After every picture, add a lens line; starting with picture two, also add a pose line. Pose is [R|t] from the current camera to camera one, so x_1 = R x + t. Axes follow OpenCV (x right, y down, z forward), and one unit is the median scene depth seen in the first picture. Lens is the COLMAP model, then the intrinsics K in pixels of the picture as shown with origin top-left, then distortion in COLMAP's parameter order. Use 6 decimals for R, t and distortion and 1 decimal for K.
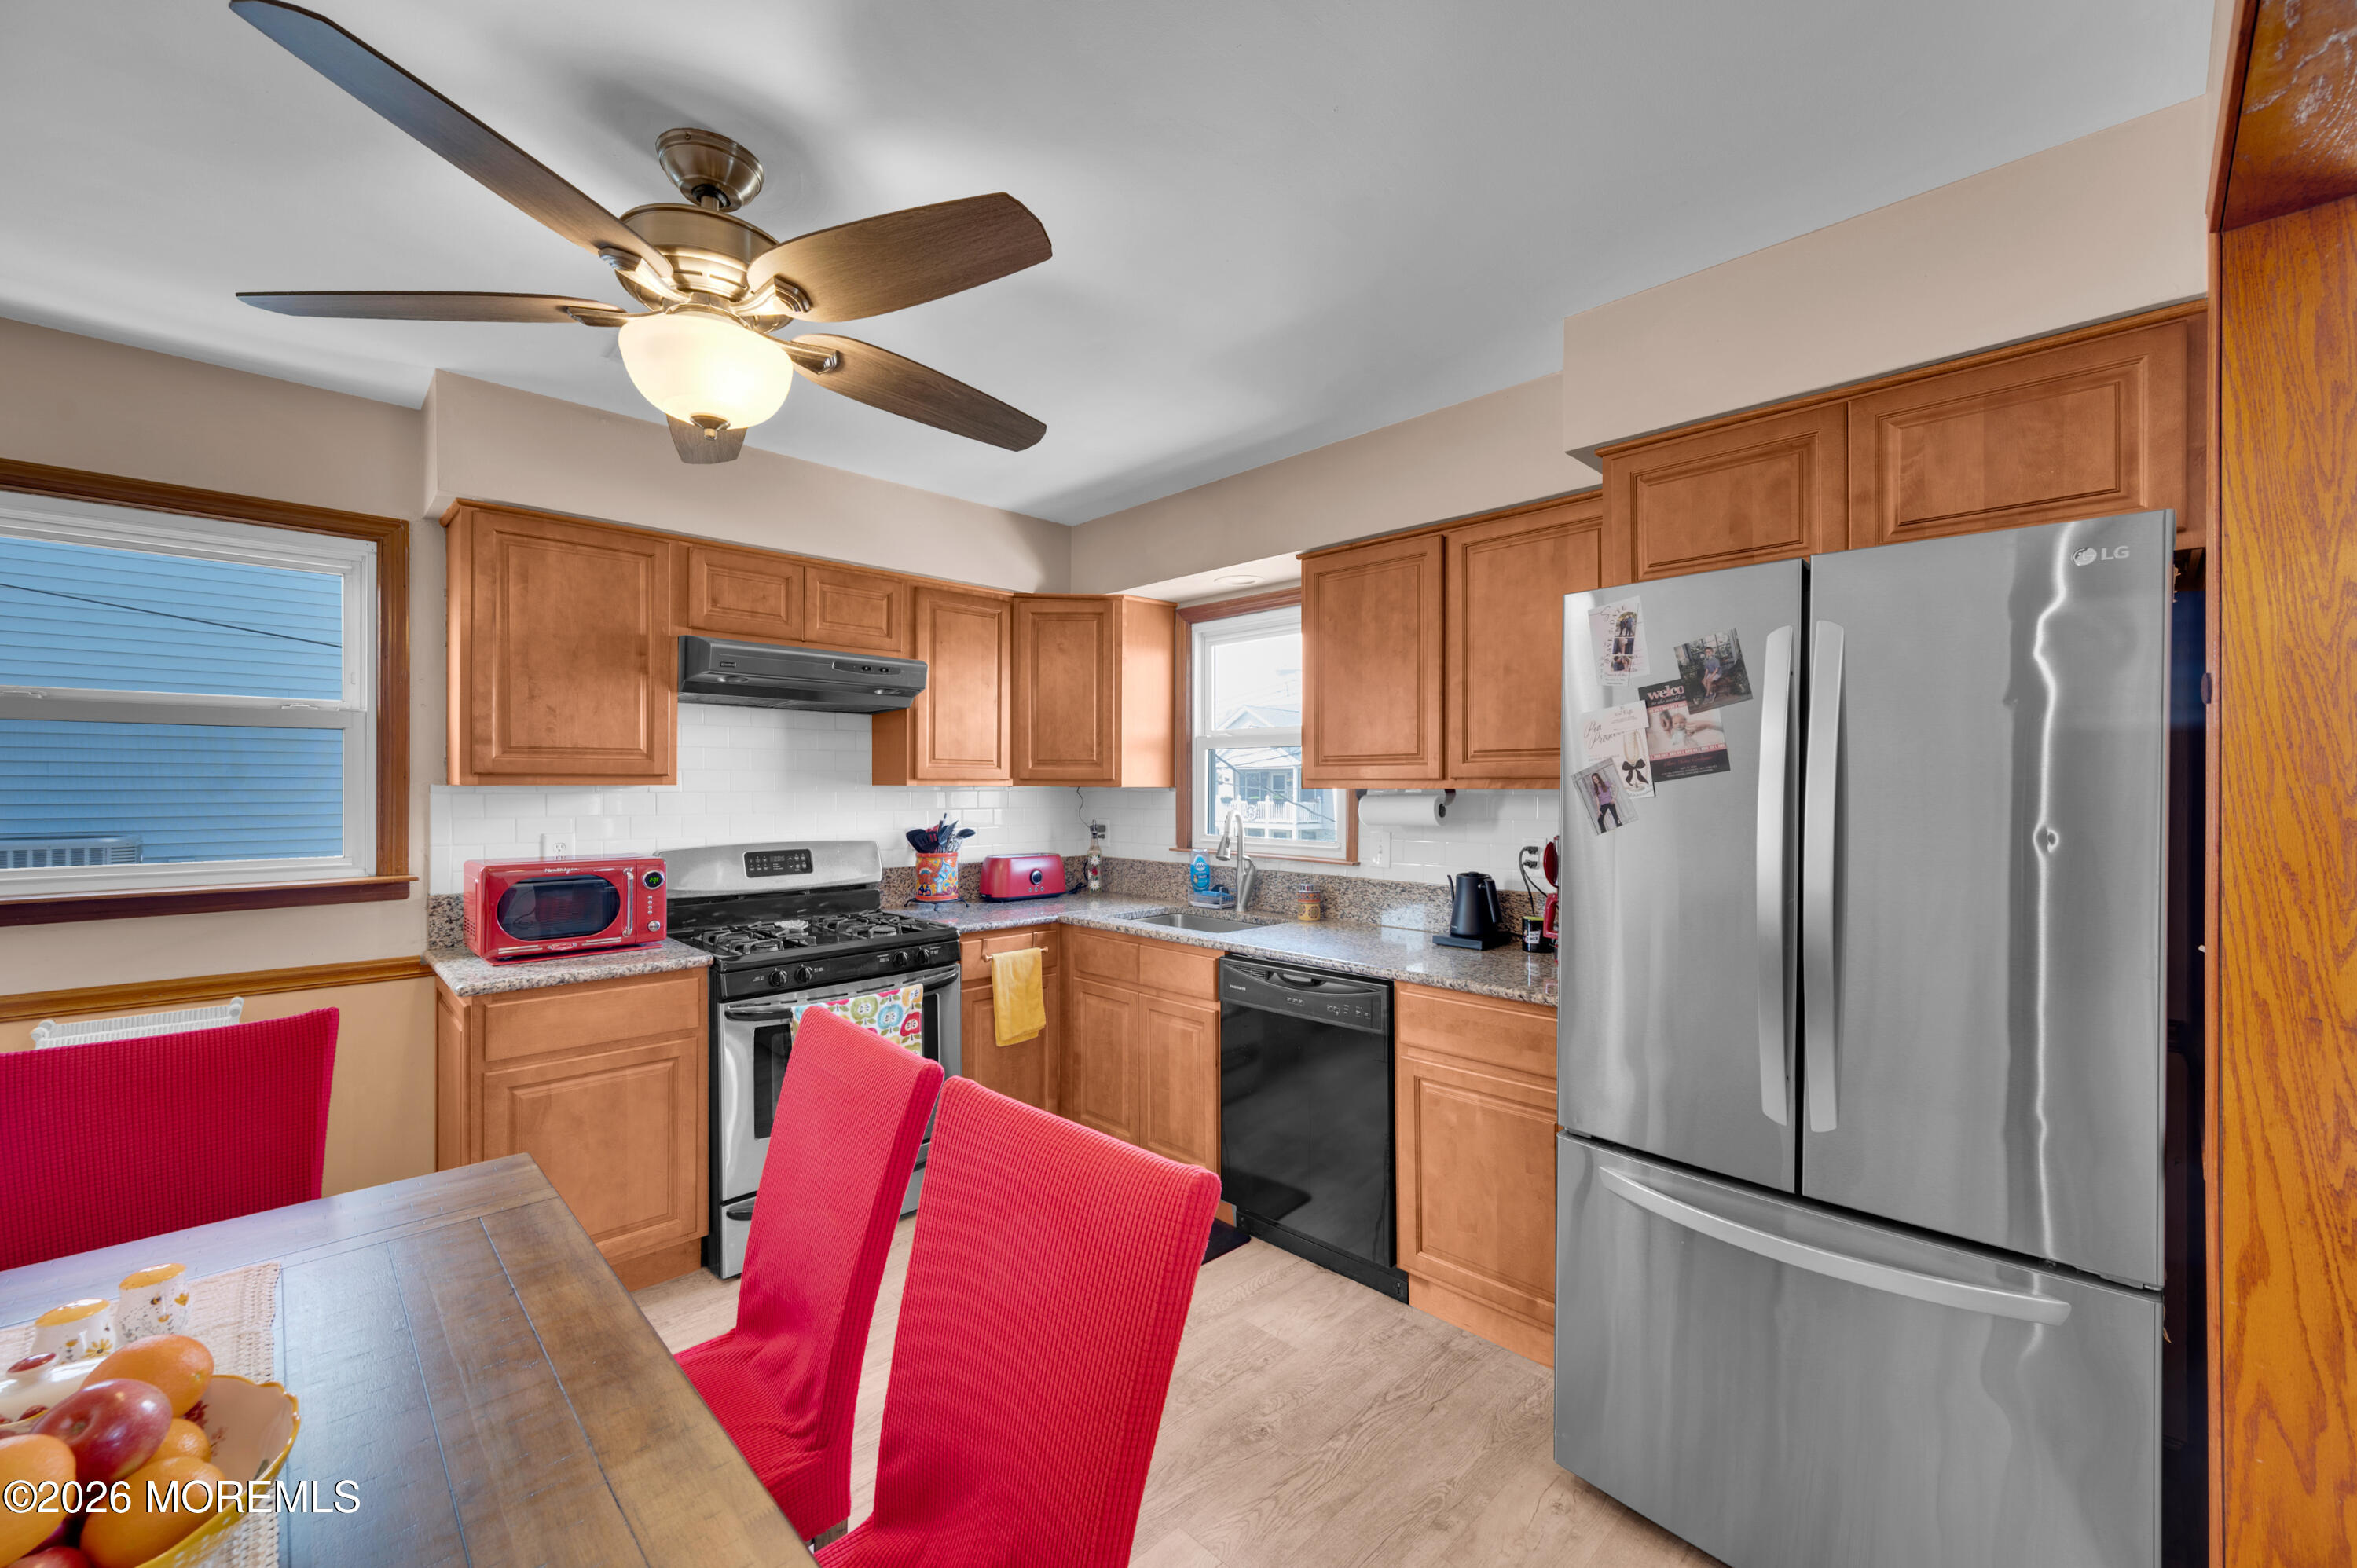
lens RADIAL K [[919.1, 0, 1185.2], [0, 919.1, 786.9], [0, 0, 1]] dist [-0.008485, -0.000281]
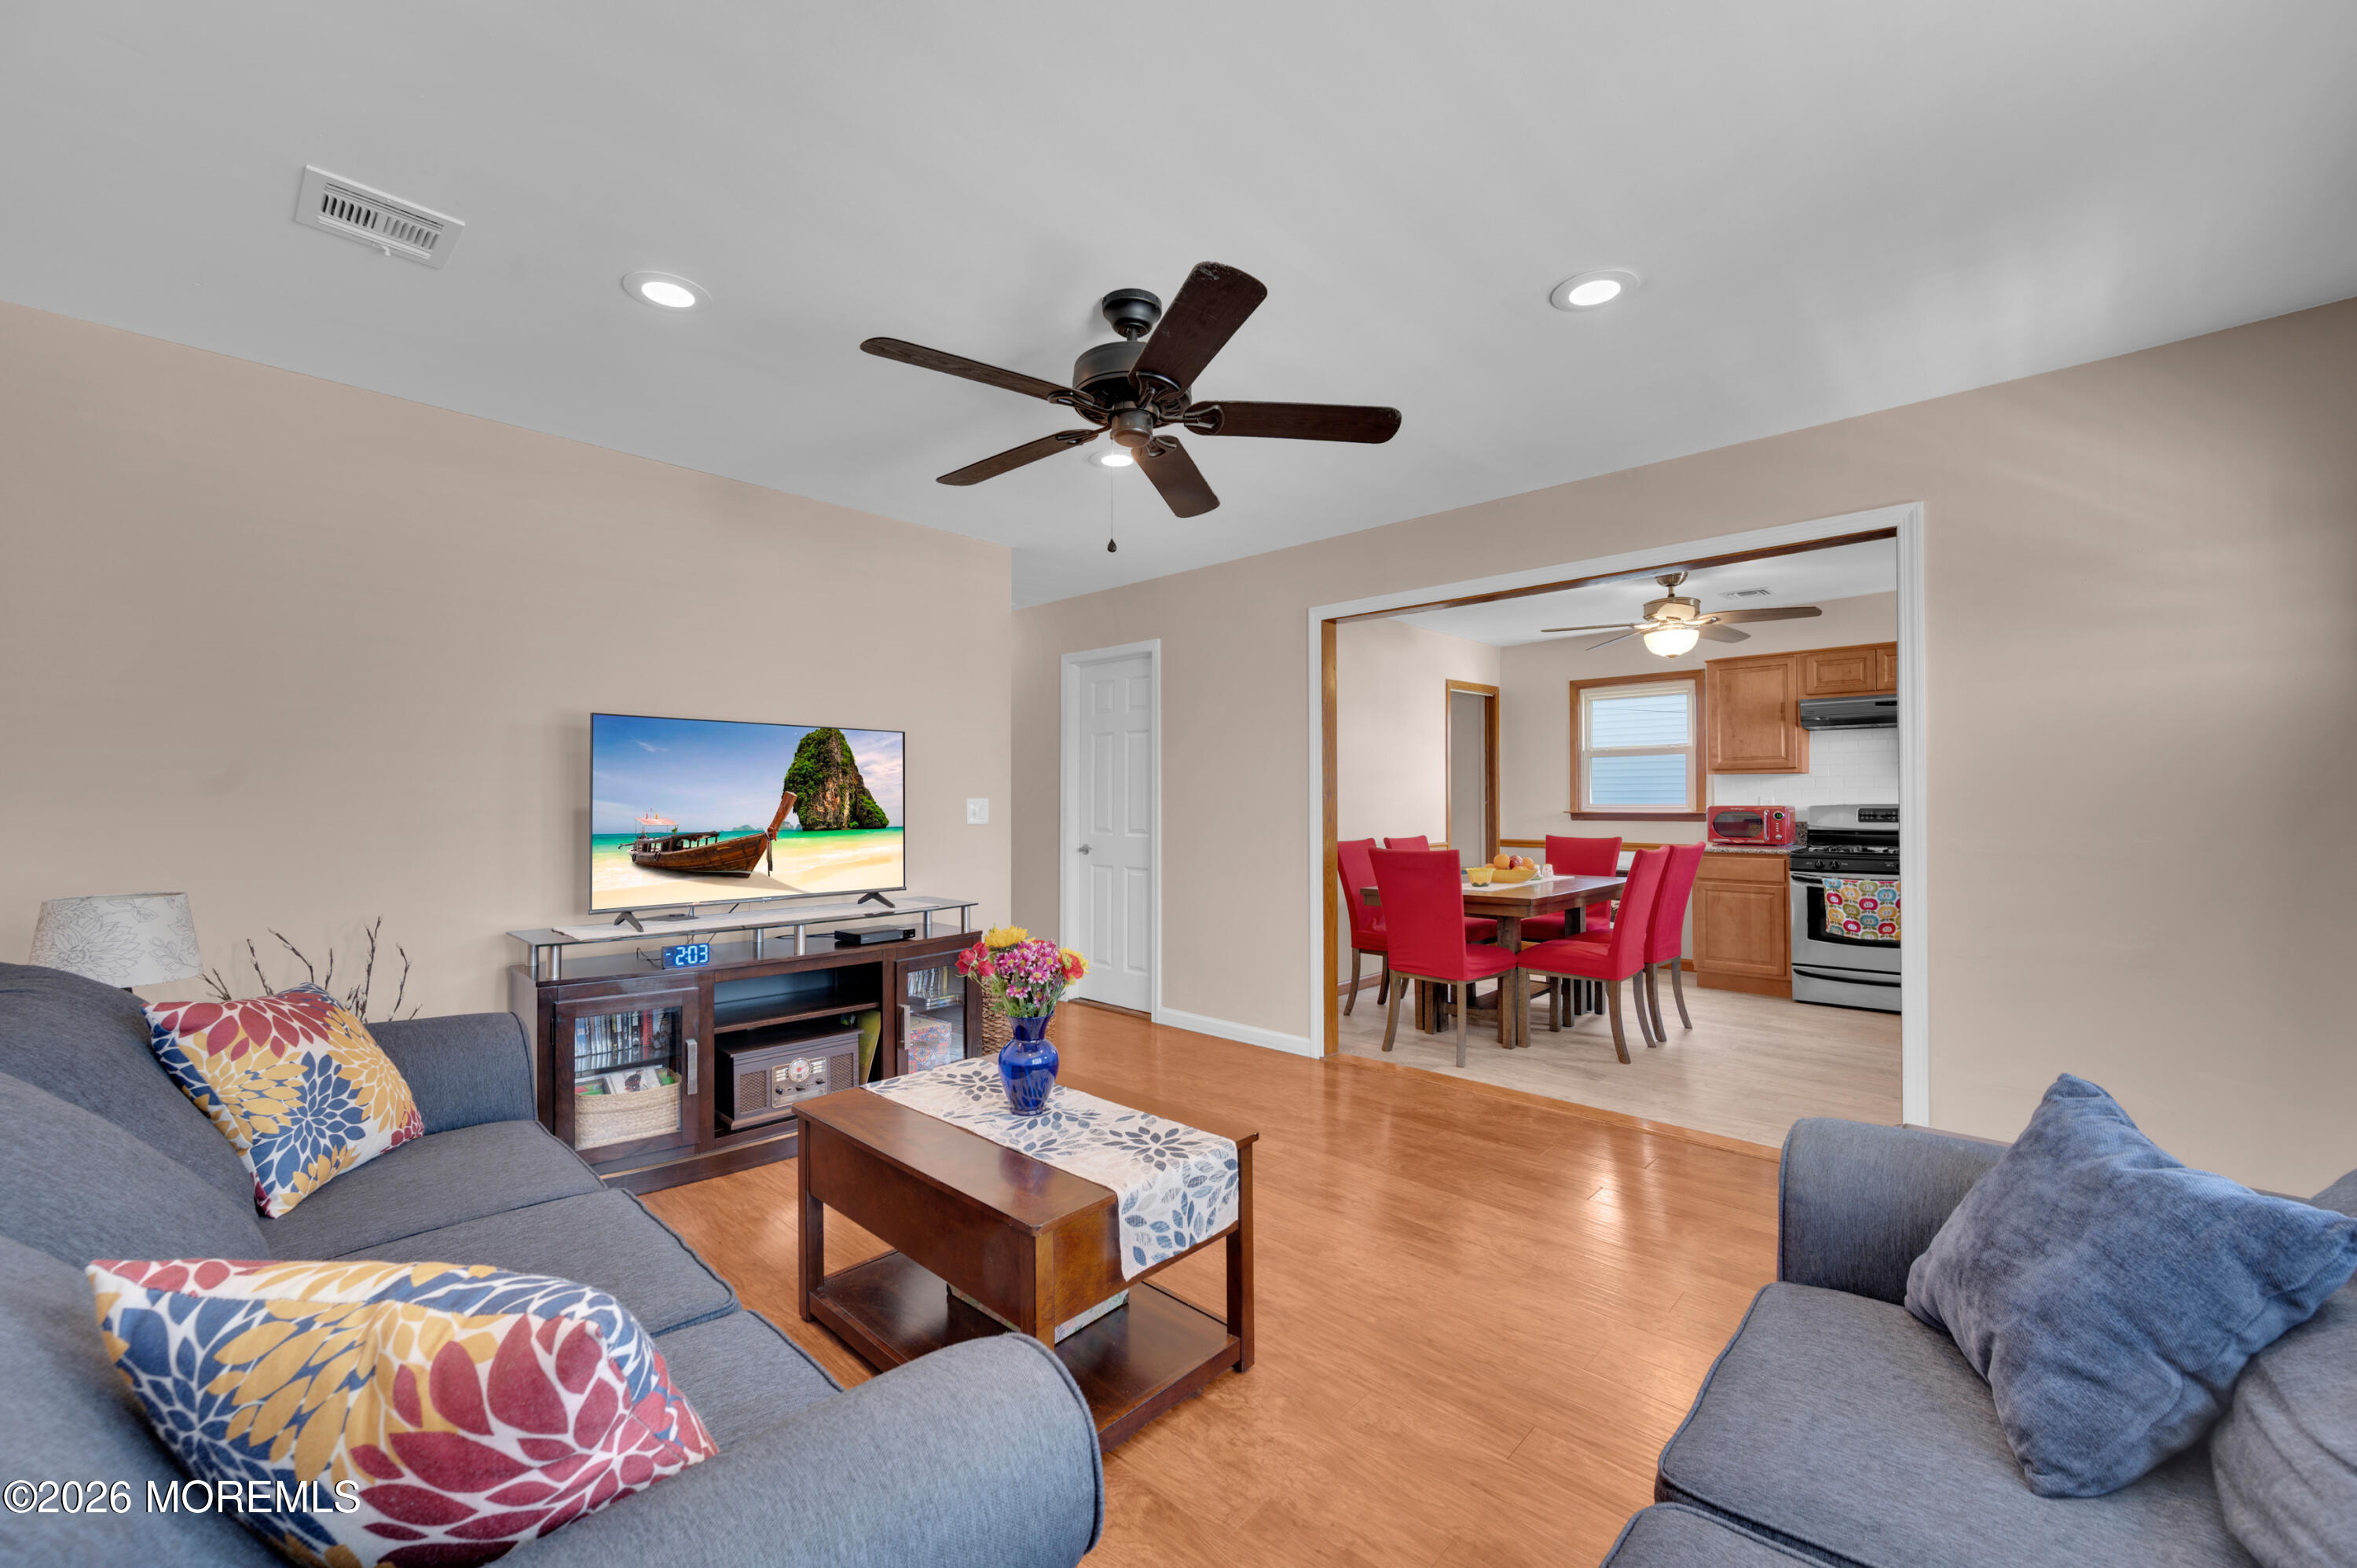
lens RADIAL K [[919.1, 0, 1167.1], [0, 919.1, 788.5], [0, 0, 1]] dist [-0.008485, -0.000281]
pose [[0.018547, -0.016316, -0.999695, 1.584588], [0.002045, 0.999865, -0.016281, 0.070019], [0.999826, -0.001742, 0.018578, -0.497595]]
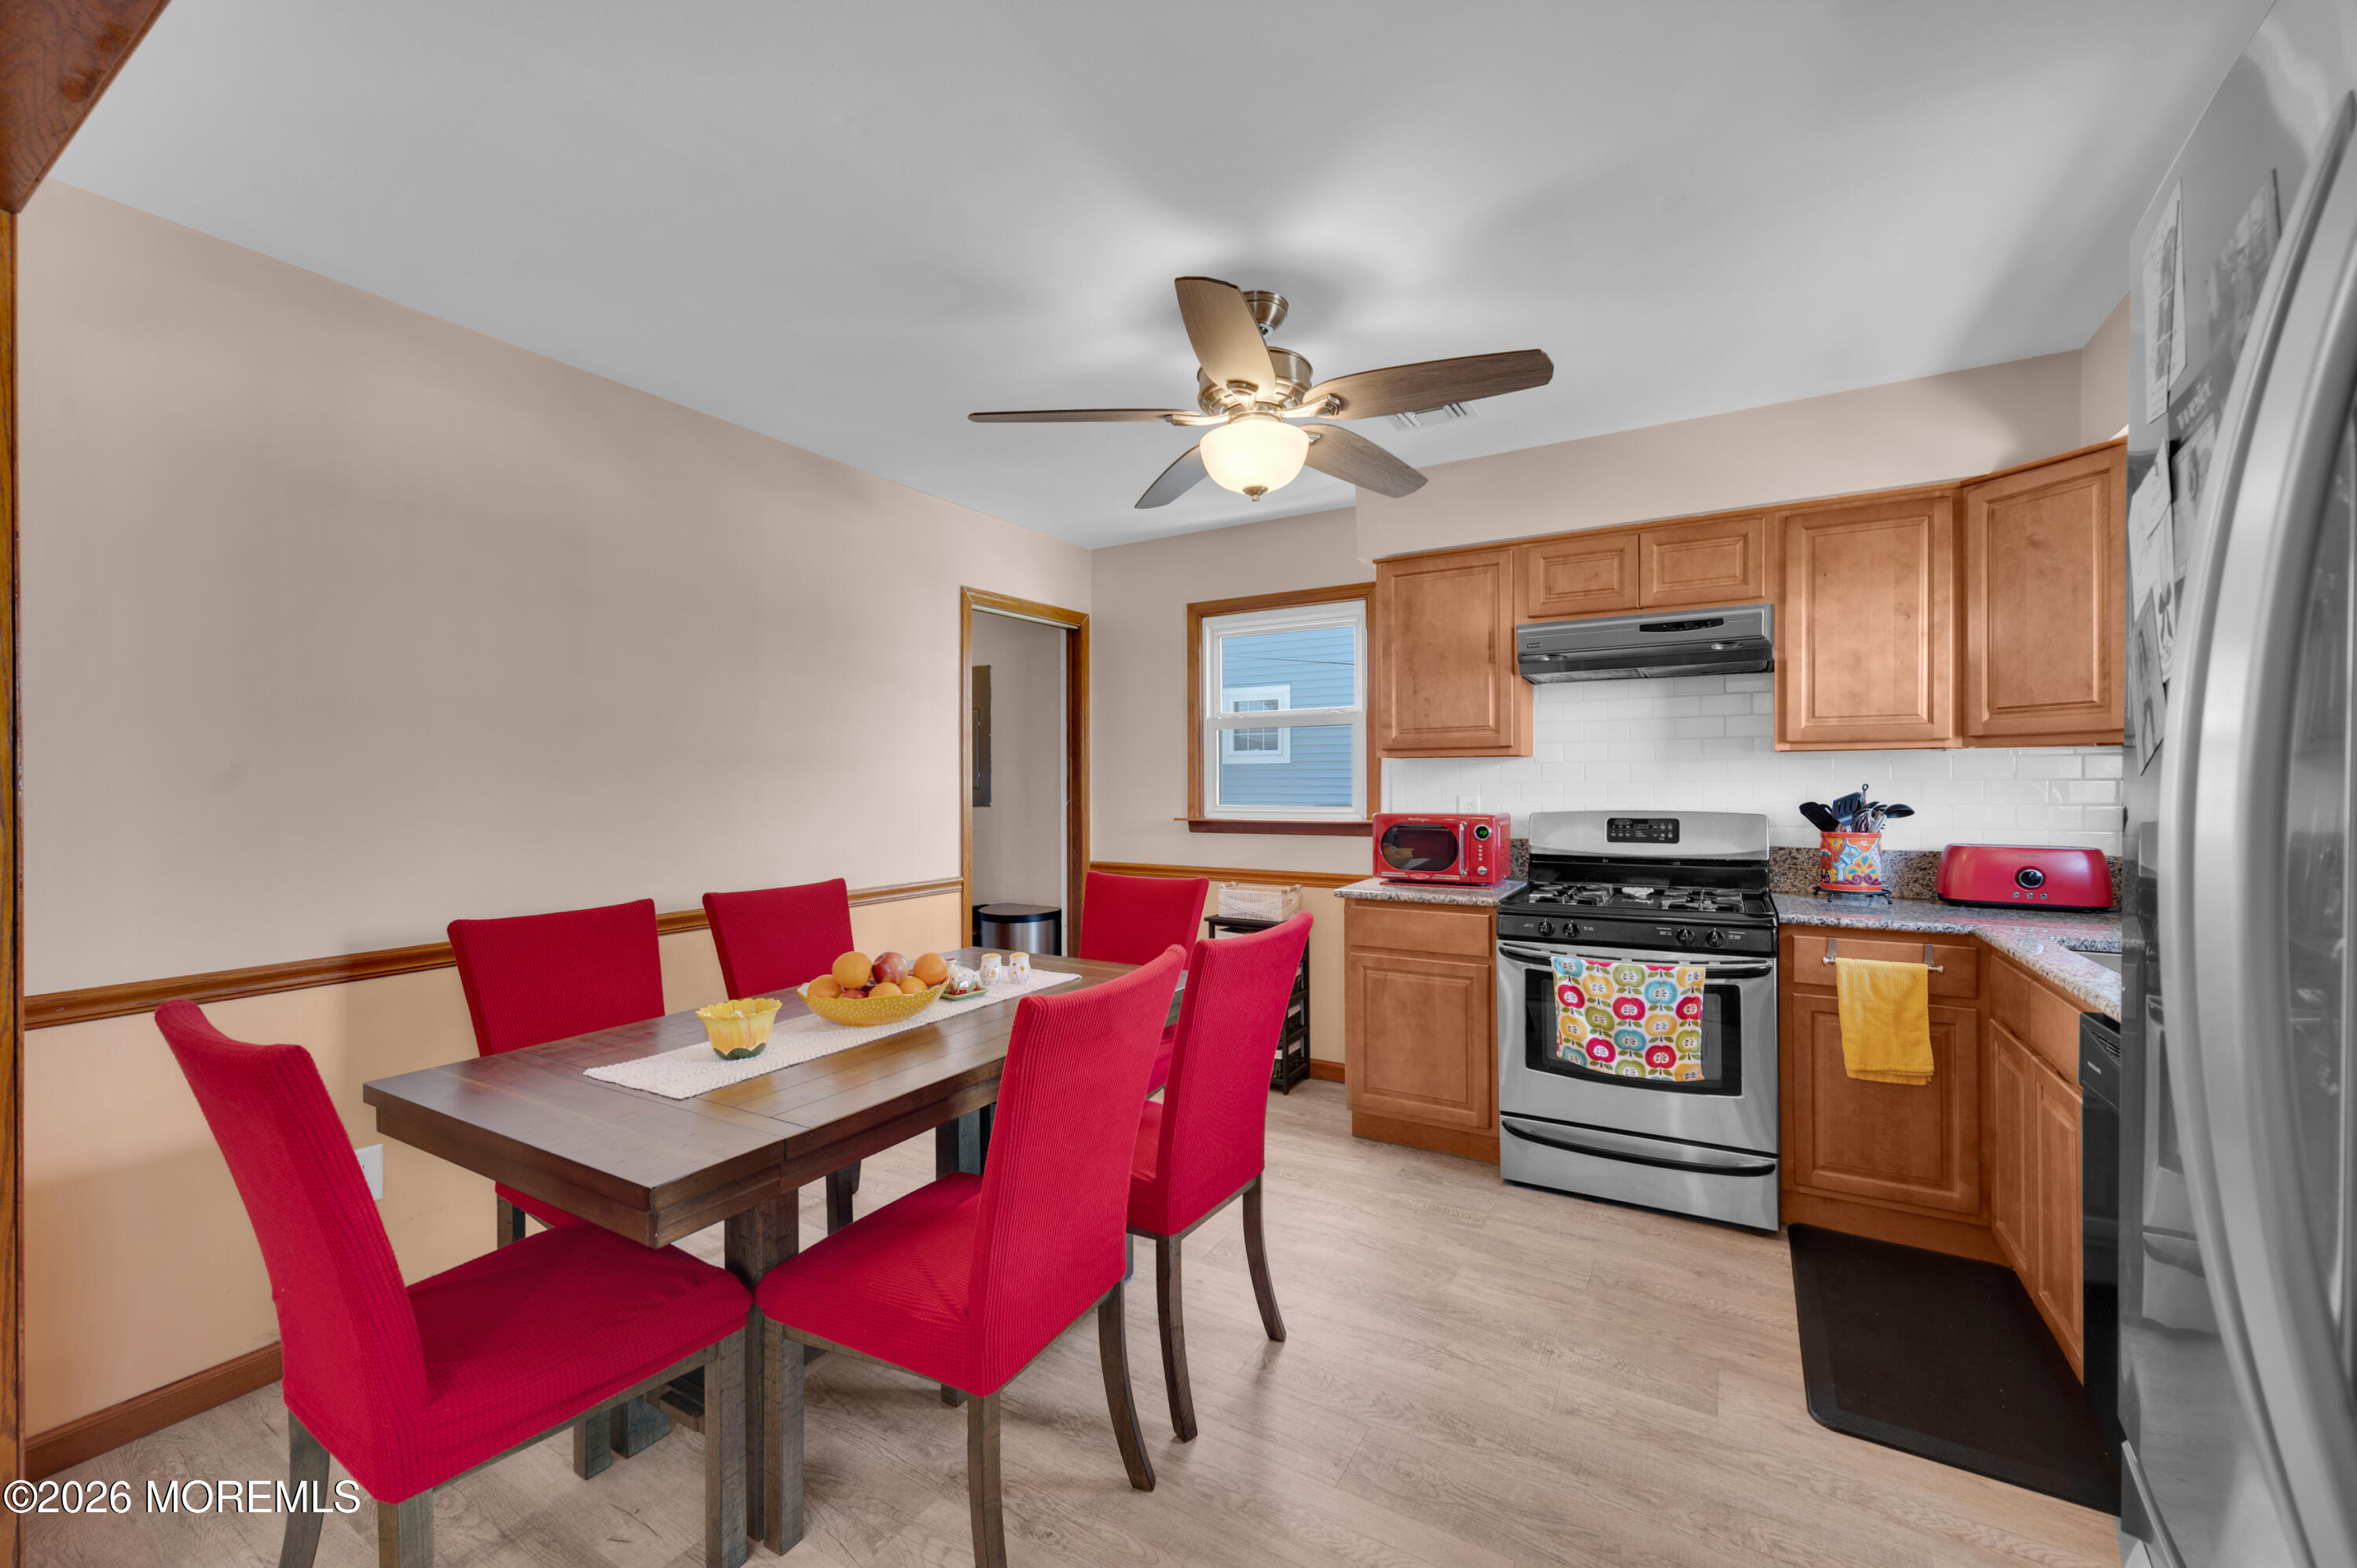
lens RADIAL K [[919.1, 0, 1184.9], [0, 919.1, 788.1], [0, 0, 1]] dist [-0.008485, -0.000281]
pose [[0.257214, 0.001886, -0.966353, 0.500199], [0.005567, 0.999979, 0.003433, 0.036694], [0.966339, -0.006263, 0.257198, 0.309065]]
